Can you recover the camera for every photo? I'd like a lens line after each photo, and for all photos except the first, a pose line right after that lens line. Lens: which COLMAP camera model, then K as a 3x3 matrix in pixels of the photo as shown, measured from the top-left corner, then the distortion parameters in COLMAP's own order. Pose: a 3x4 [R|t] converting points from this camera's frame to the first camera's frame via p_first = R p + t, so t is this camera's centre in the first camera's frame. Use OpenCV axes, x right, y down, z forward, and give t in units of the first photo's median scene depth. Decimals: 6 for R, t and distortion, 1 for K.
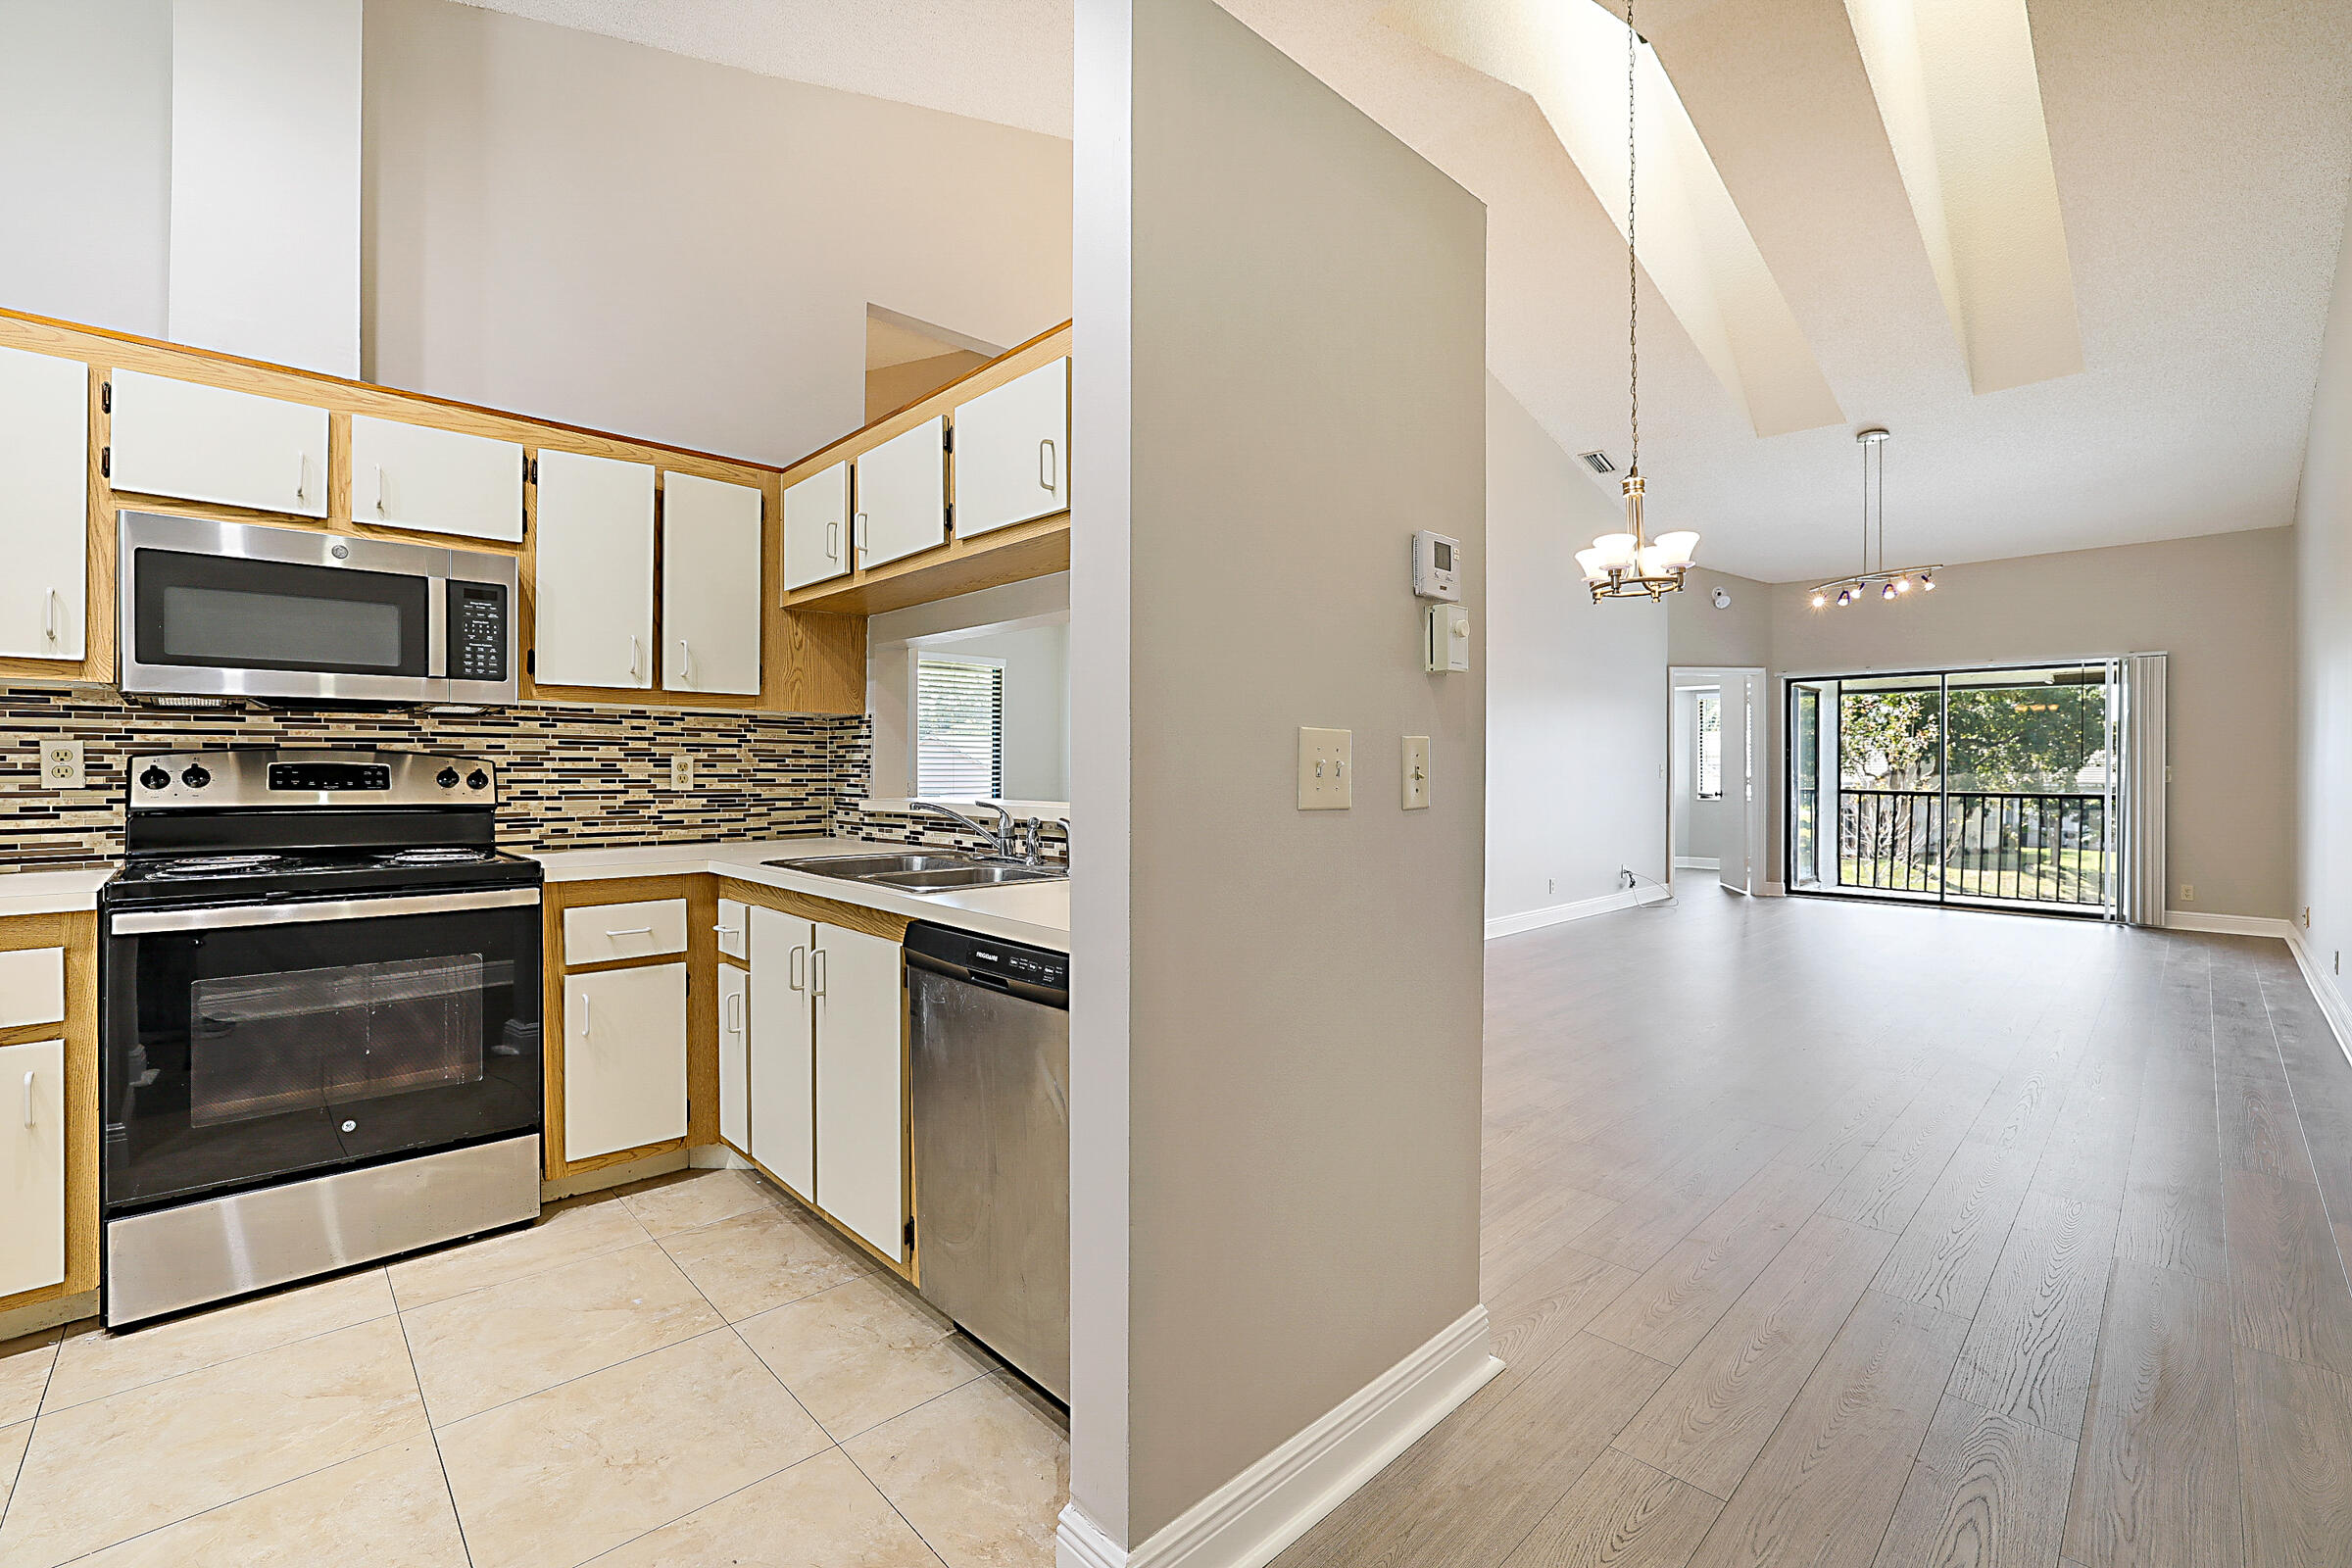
lens RADIAL K [[1021.4, 0, 1178.1], [0, 1021.4, 773.6], [0, 0, 1]] dist [-0.038960, 0.012559]
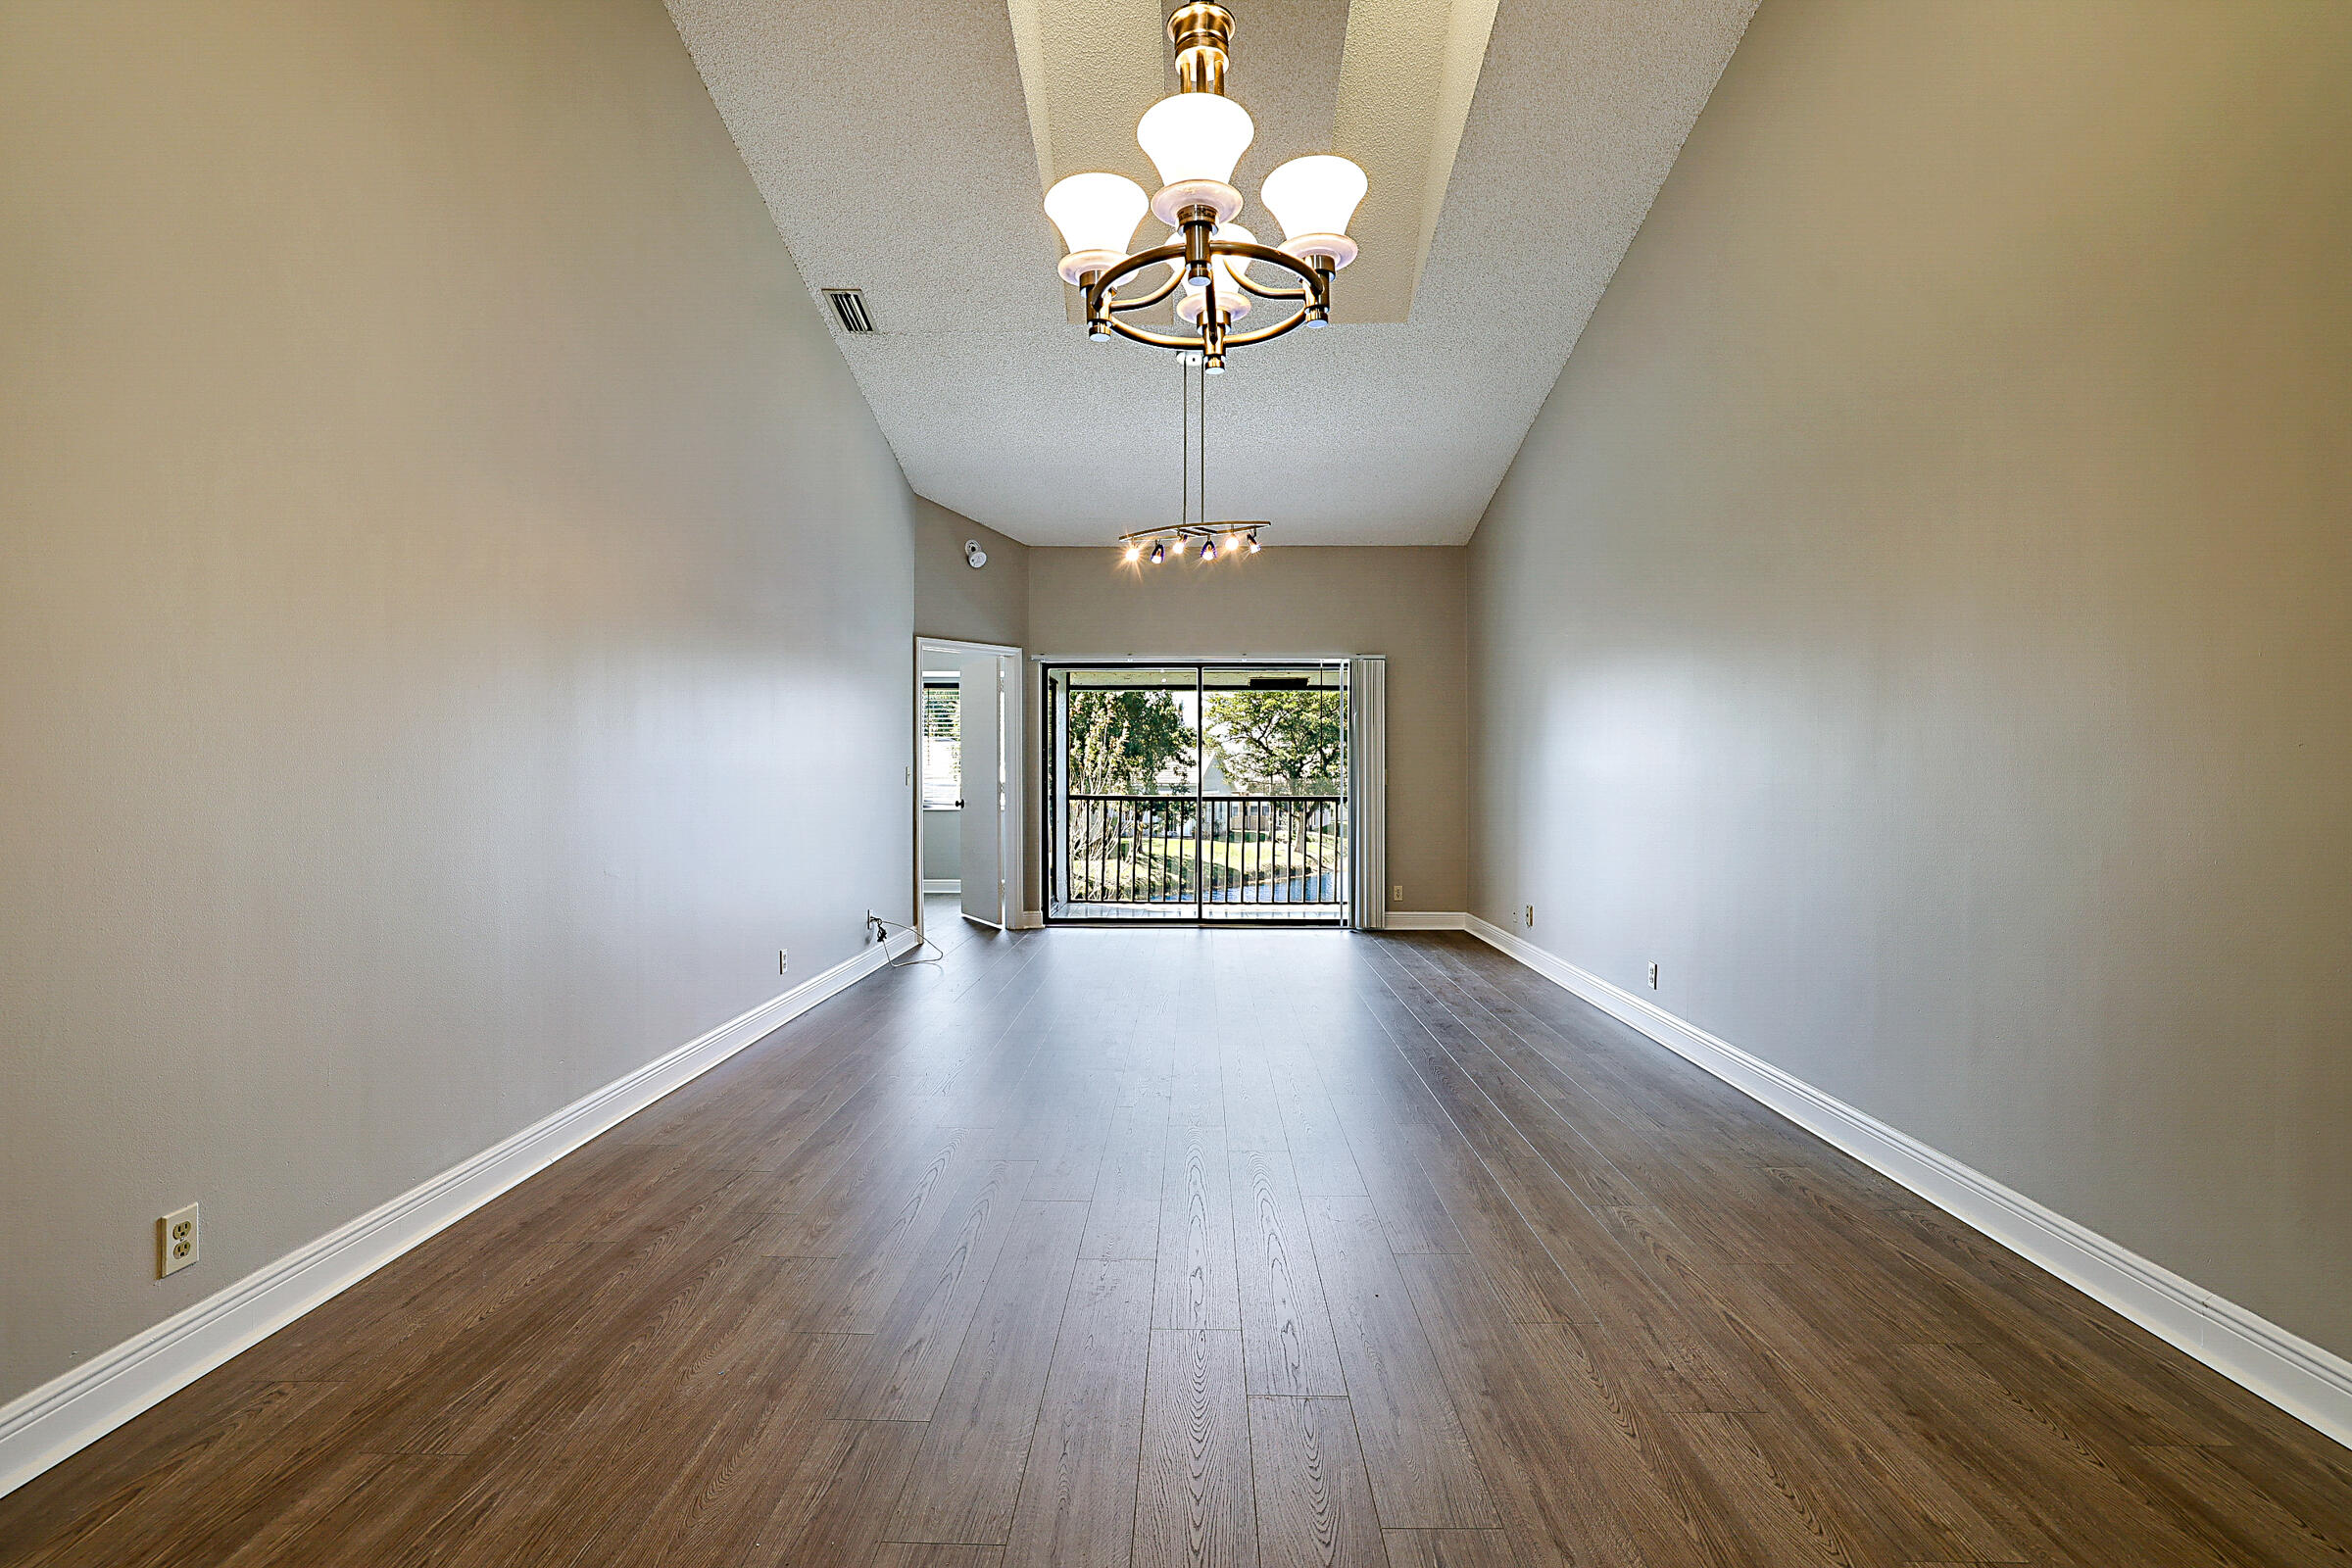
lens RADIAL K [[1055.6, 0, 1171.9], [0, 1055.6, 782.7], [0, 0, 1]] dist [-0.029904, 0.008887]
pose [[0.710661, -0.008988, 0.703477, 0.197340], [0.005572, 0.999959, 0.007147, -0.005380], [-0.703513, -0.001159, 0.710682, 0.898415]]
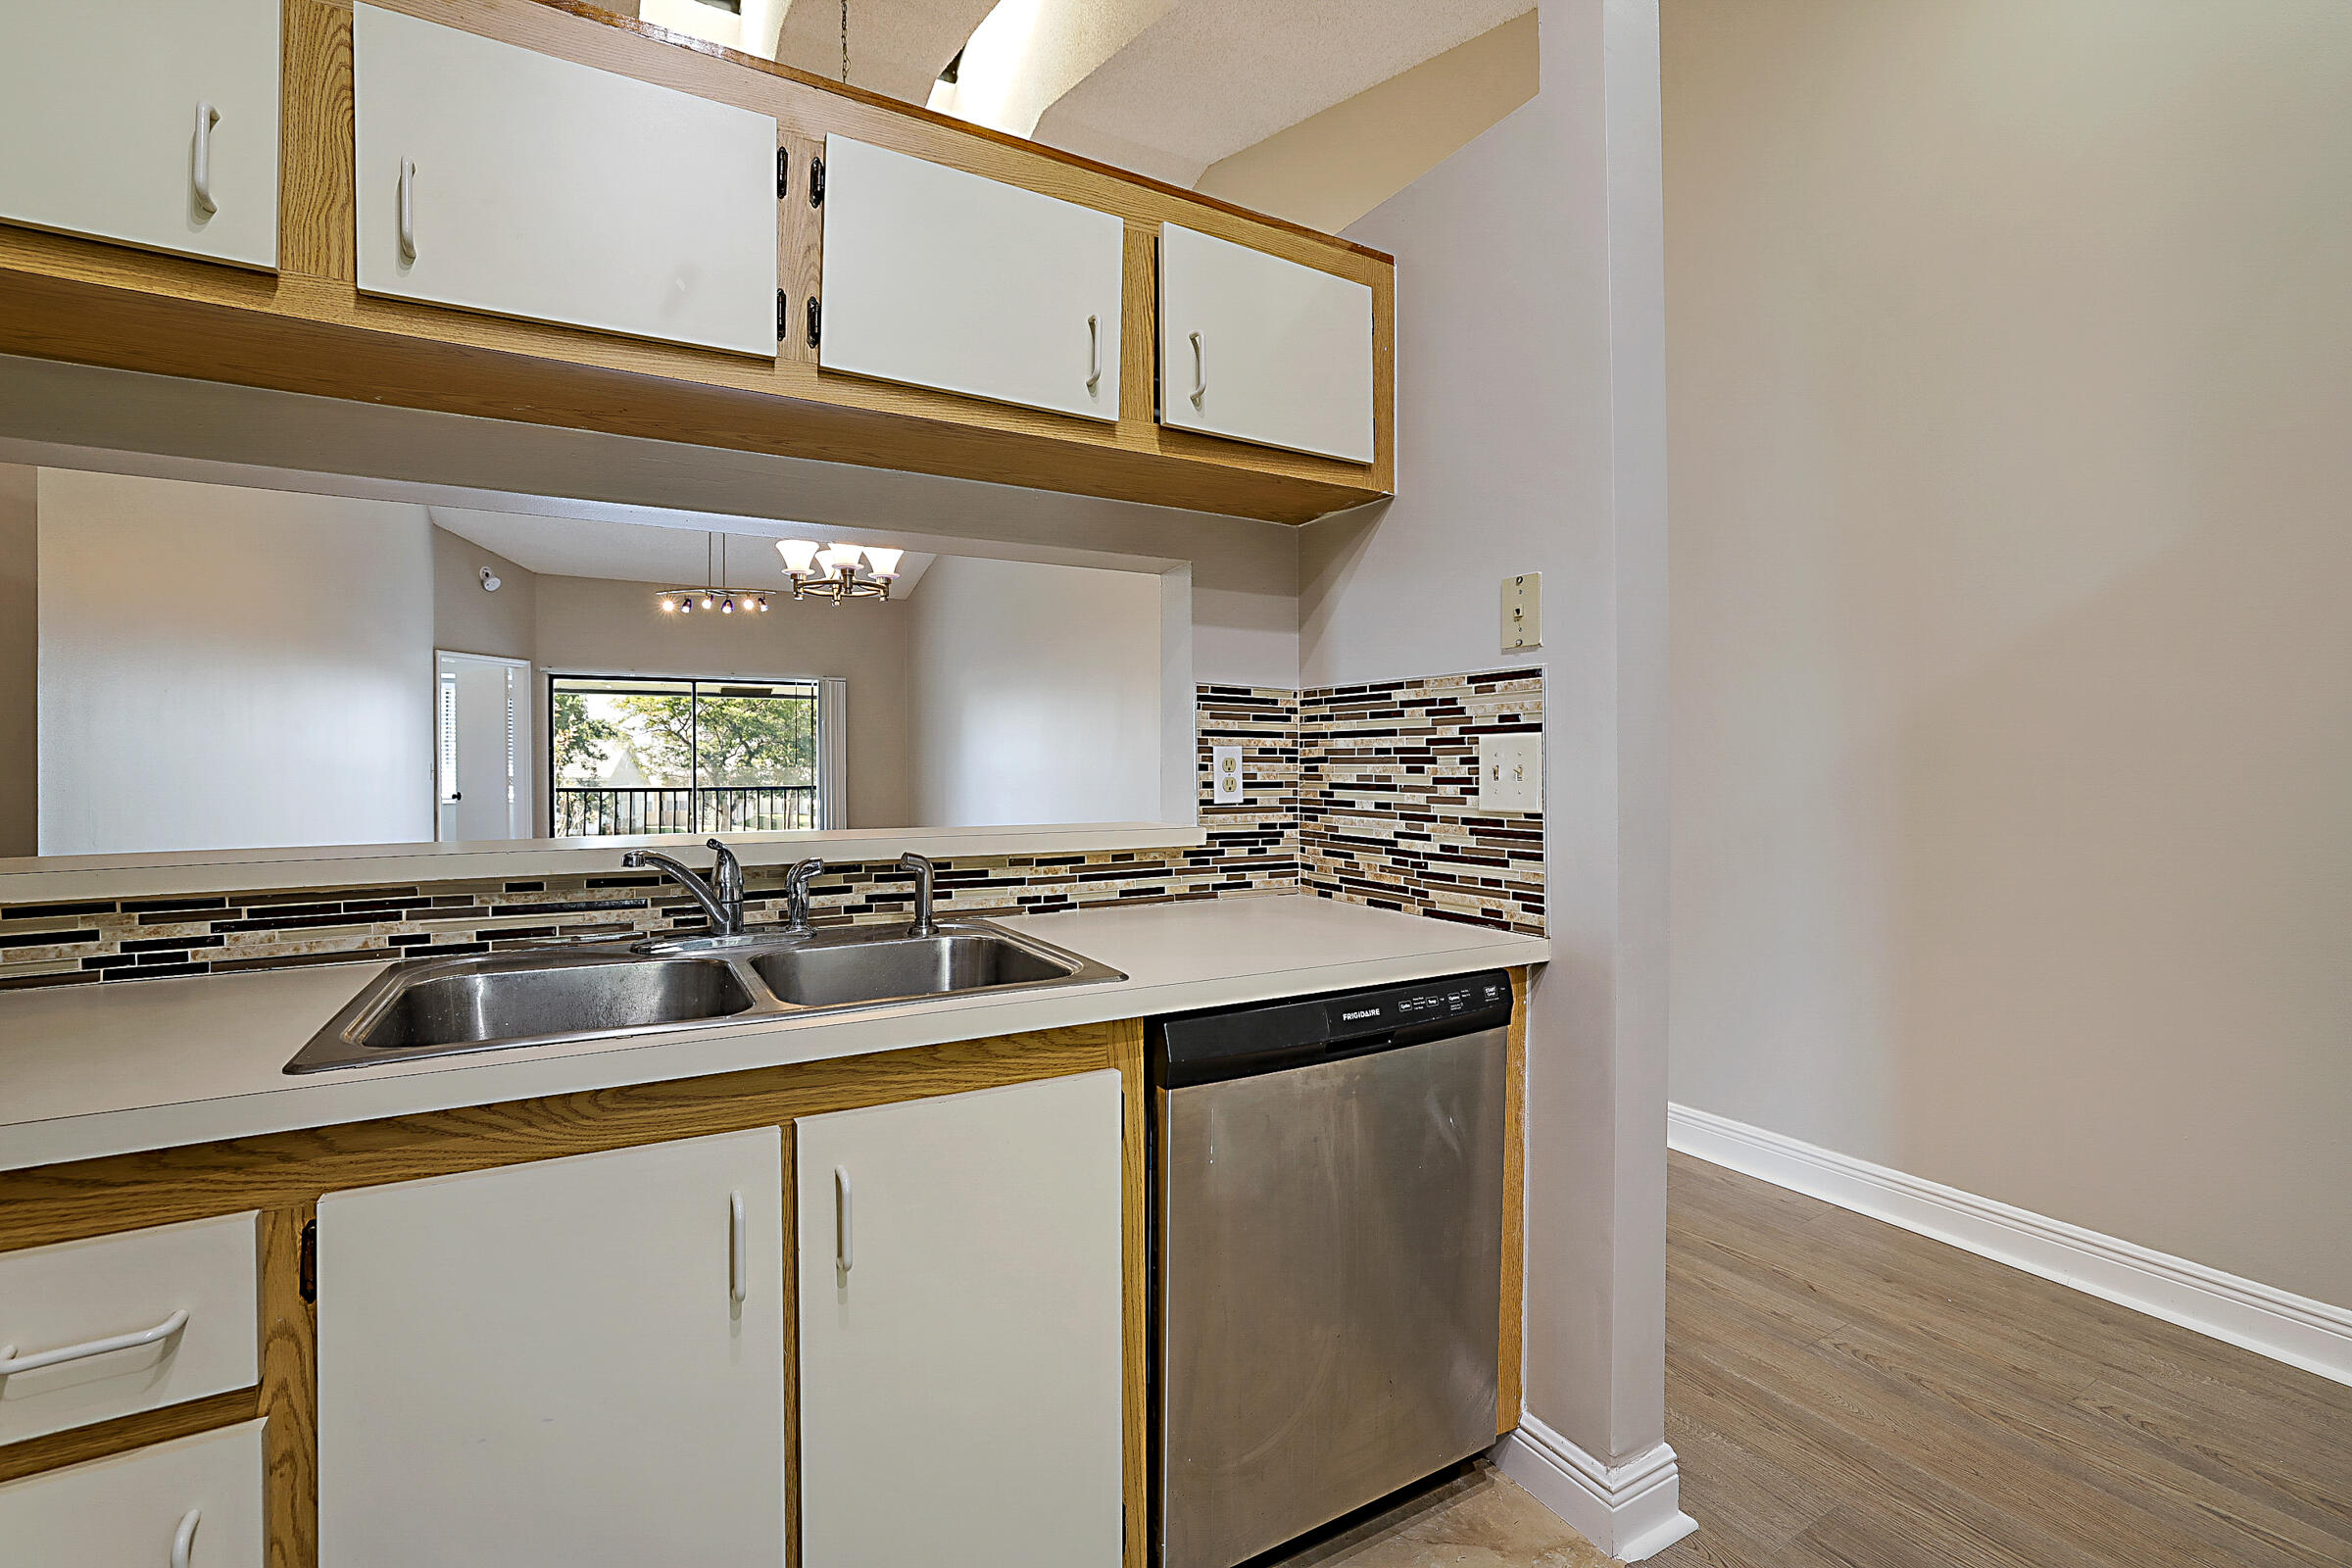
lens RADIAL K [[1021.4, 0, 1163.6], [0, 1021.4, 766.5], [0, 0, 1]] dist [-0.038960, 0.012559]
pose [[0.247092, -0.006068, 0.968973, -0.559043], [0.010462, 0.999939, 0.003594, -0.008221], [-0.968935, 0.009249, 0.247141, 0.544914]]
